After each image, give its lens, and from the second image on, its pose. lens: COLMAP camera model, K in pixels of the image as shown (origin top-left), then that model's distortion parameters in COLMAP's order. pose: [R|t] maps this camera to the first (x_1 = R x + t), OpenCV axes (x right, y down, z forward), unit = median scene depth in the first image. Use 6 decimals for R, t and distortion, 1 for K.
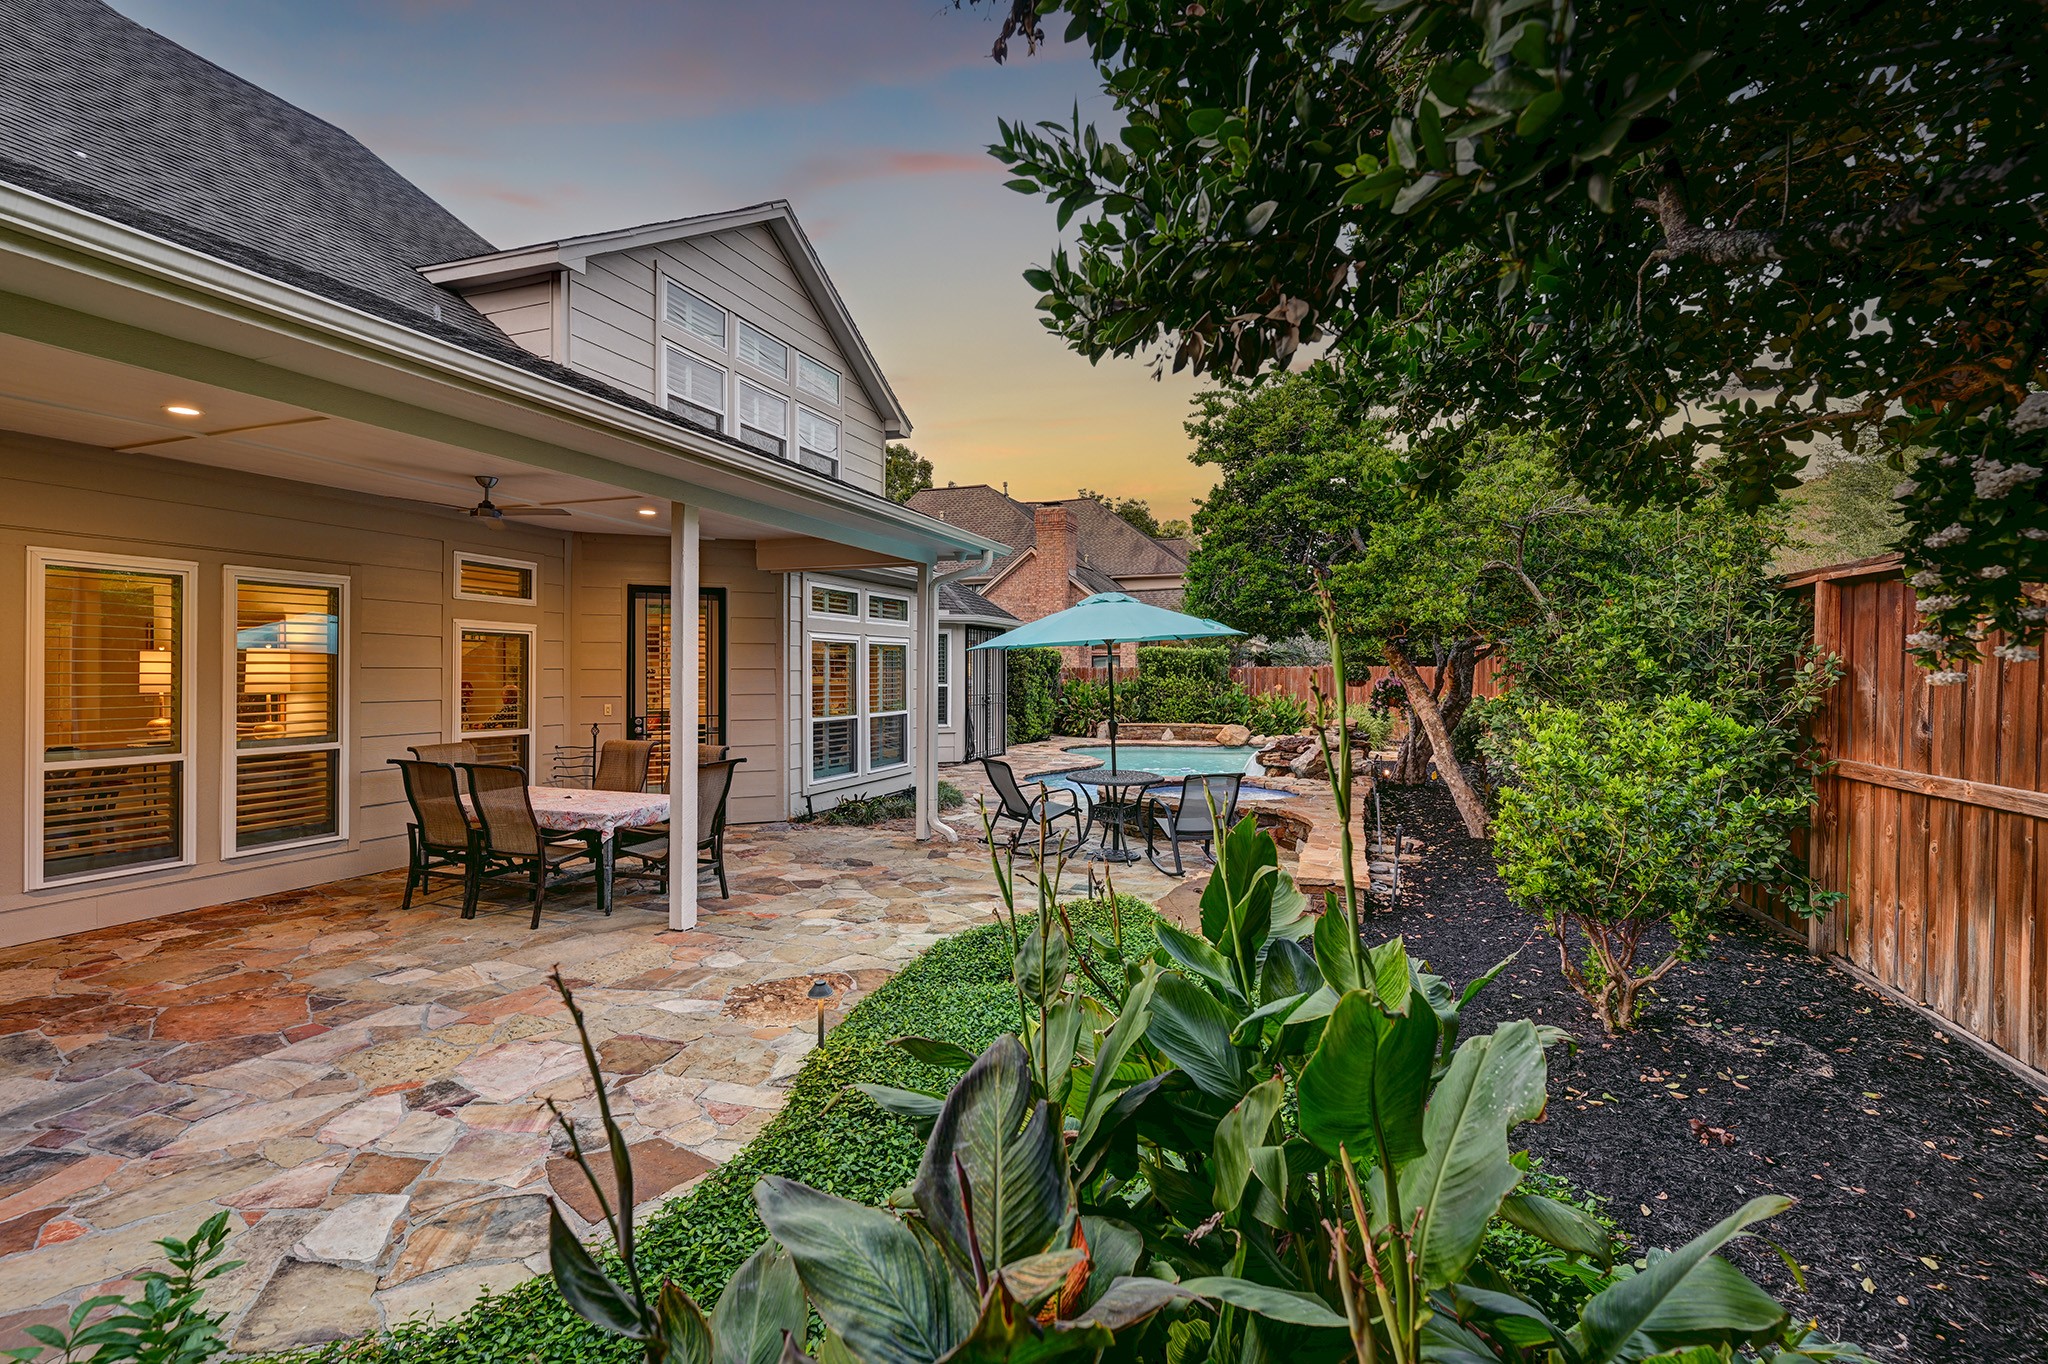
lens RADIAL K [[927.4, 0, 1024.0], [0, 927.4, 682.0], [0, 0, 1]] dist [-0.000199, 0.000011]
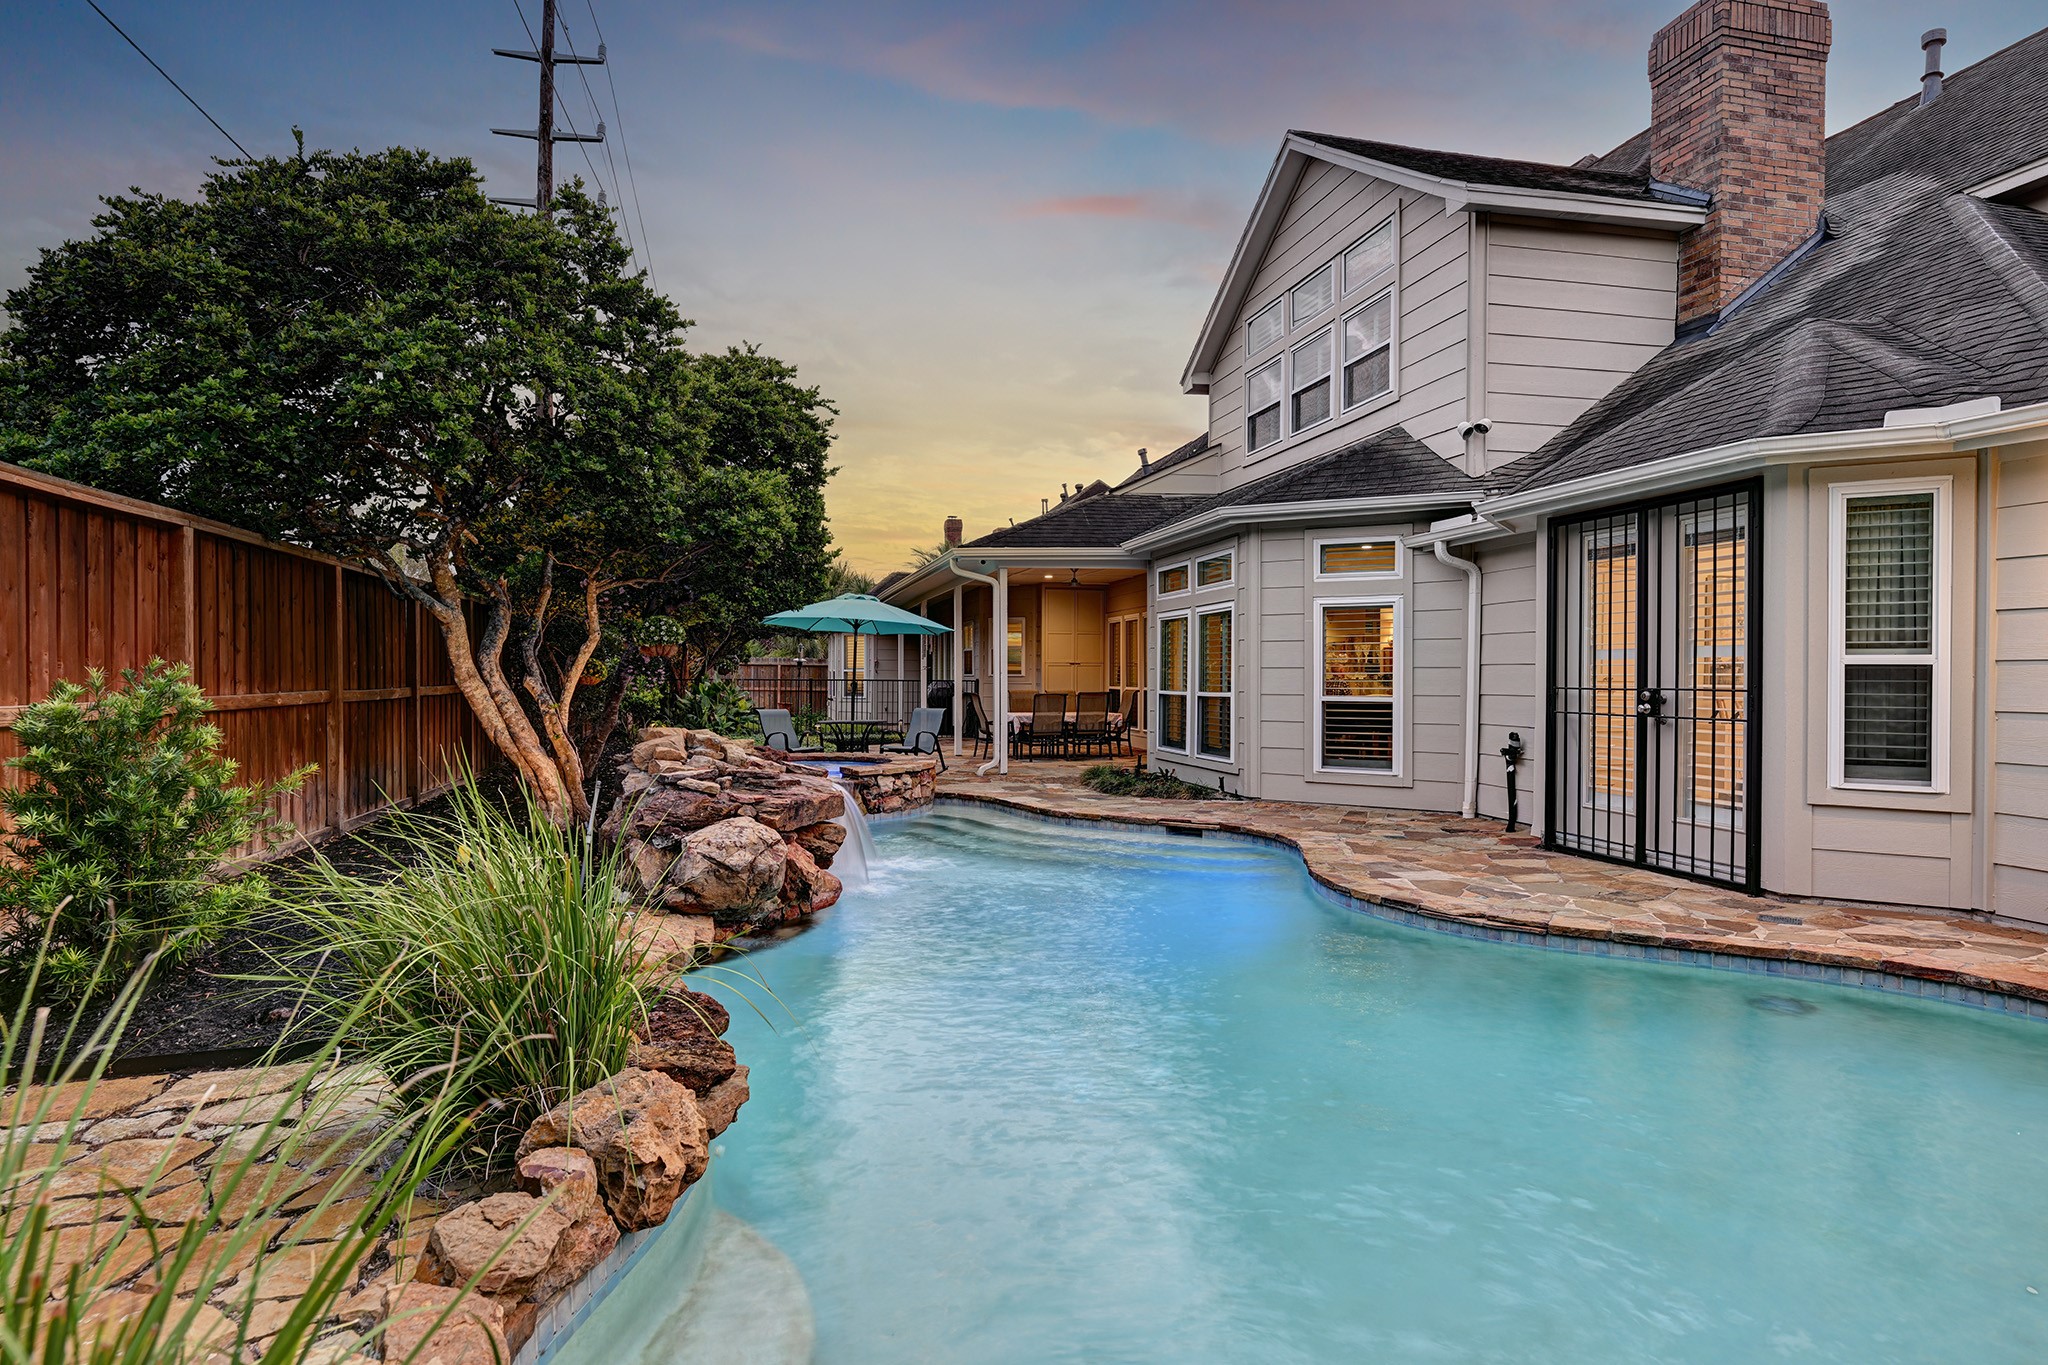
lens RADIAL K [[1149.5, 0, 1024.0], [0, 1149.5, 682.5], [0, 0, 1]] dist [-0.004256, 0.000251]
pose [[-0.836385, 0.000860, -0.548142, 0.560933], [-0.007112, 0.999898, 0.012421, 0.011560], [0.548097, 0.014288, -0.836293, 1.749864]]
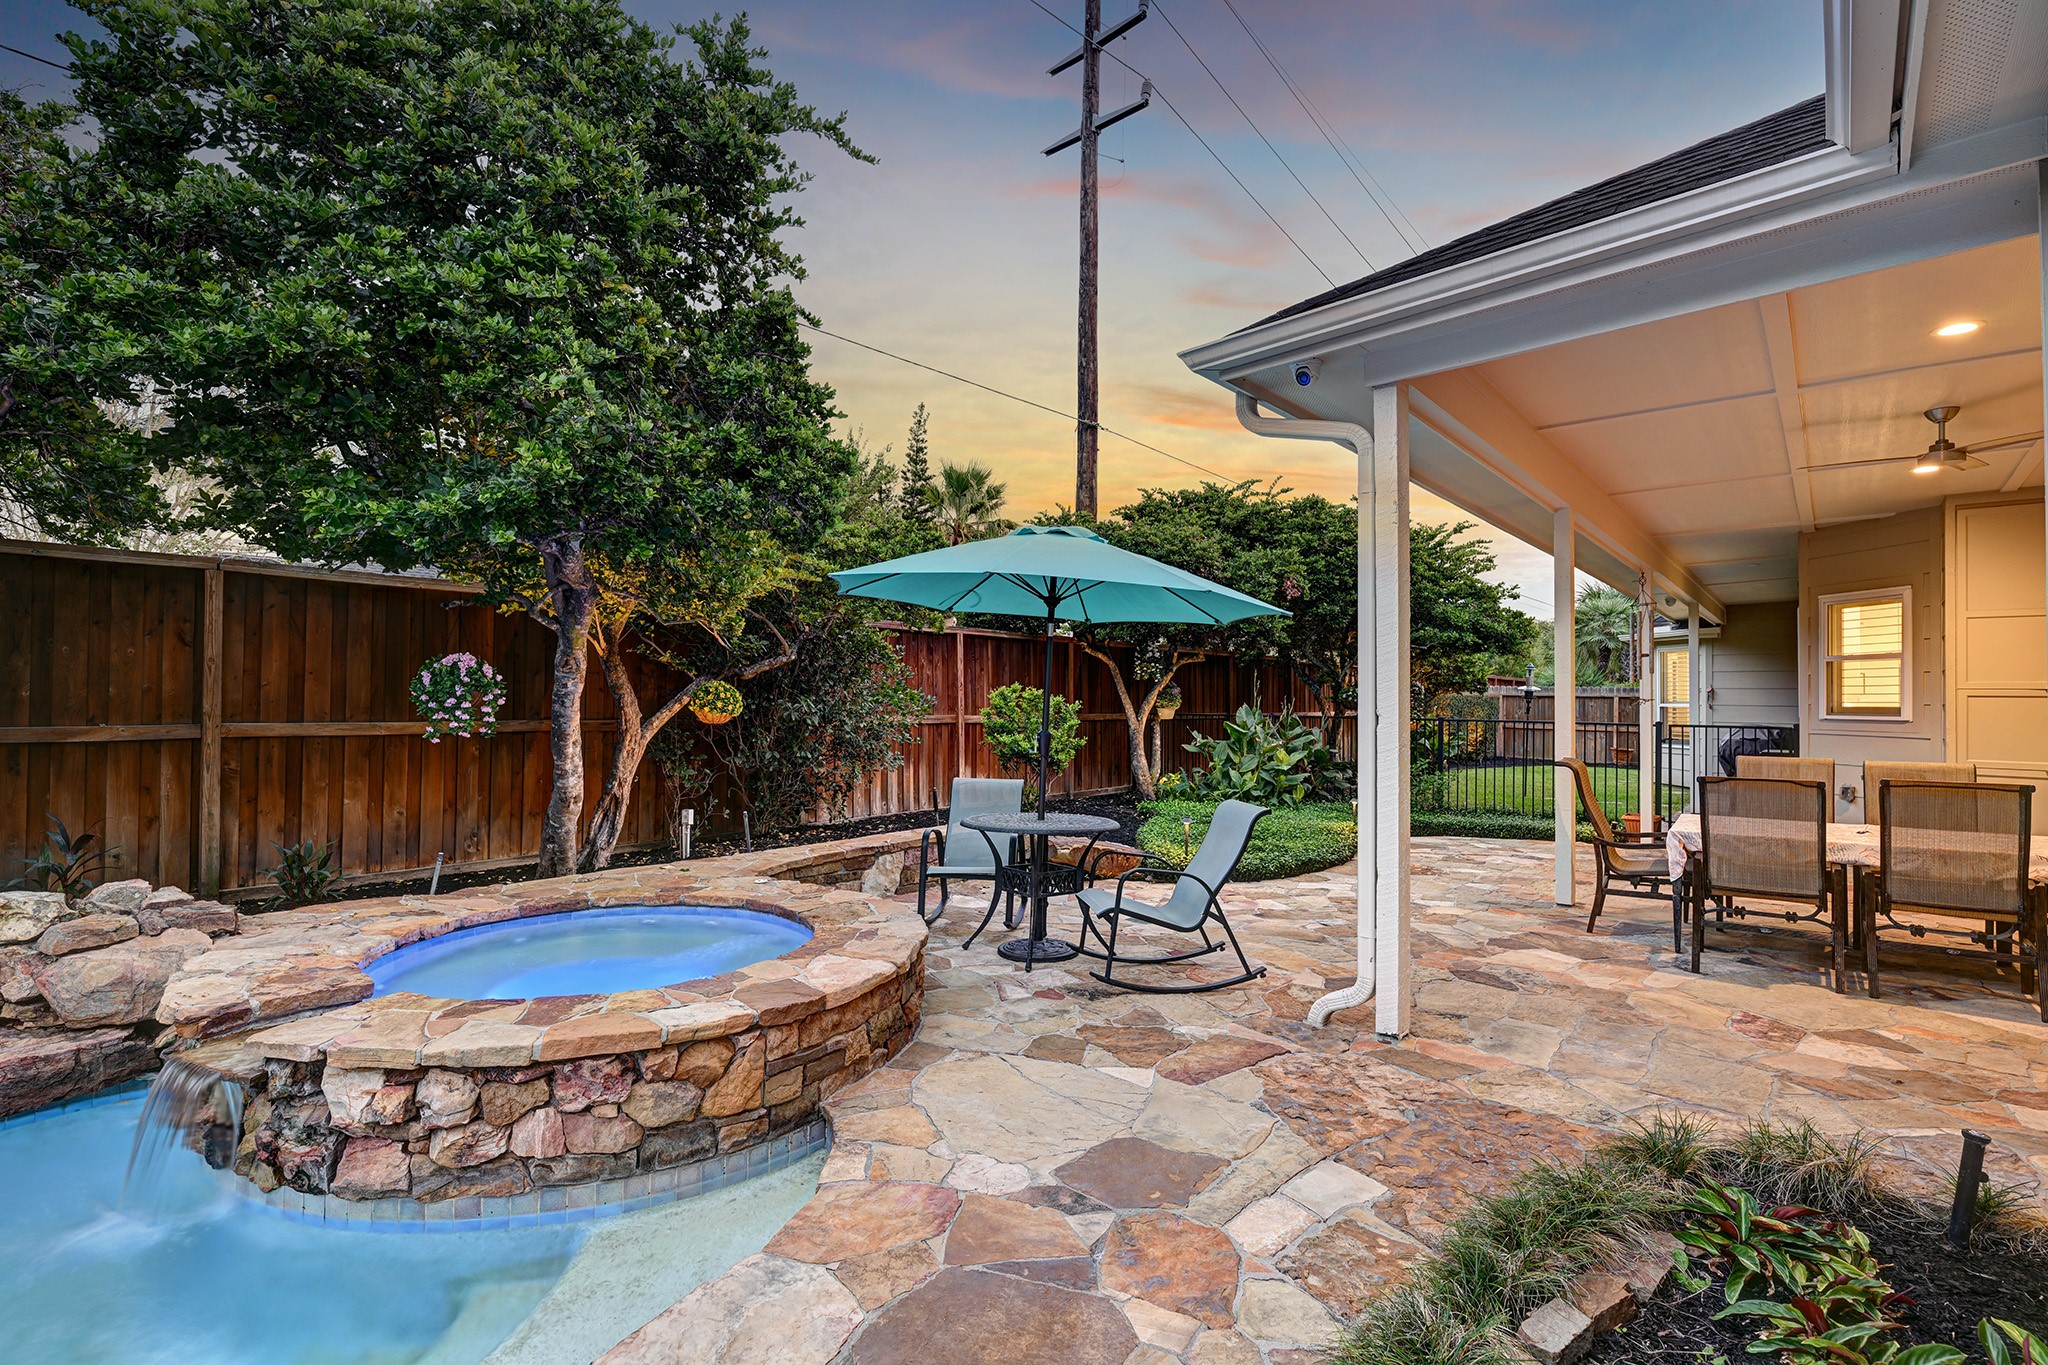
lens RADIAL K [[965.0, 0, 1024.0], [0, 965.0, 682.5], [0, 0, 1]] dist [-0.001710, -0.000117]
pose [[-0.941076, -0.003911, 0.338174, -0.069801], [-0.008457, 0.999893, -0.011972, 0.011055], [-0.338090, -0.014127, -0.941008, 1.080473]]
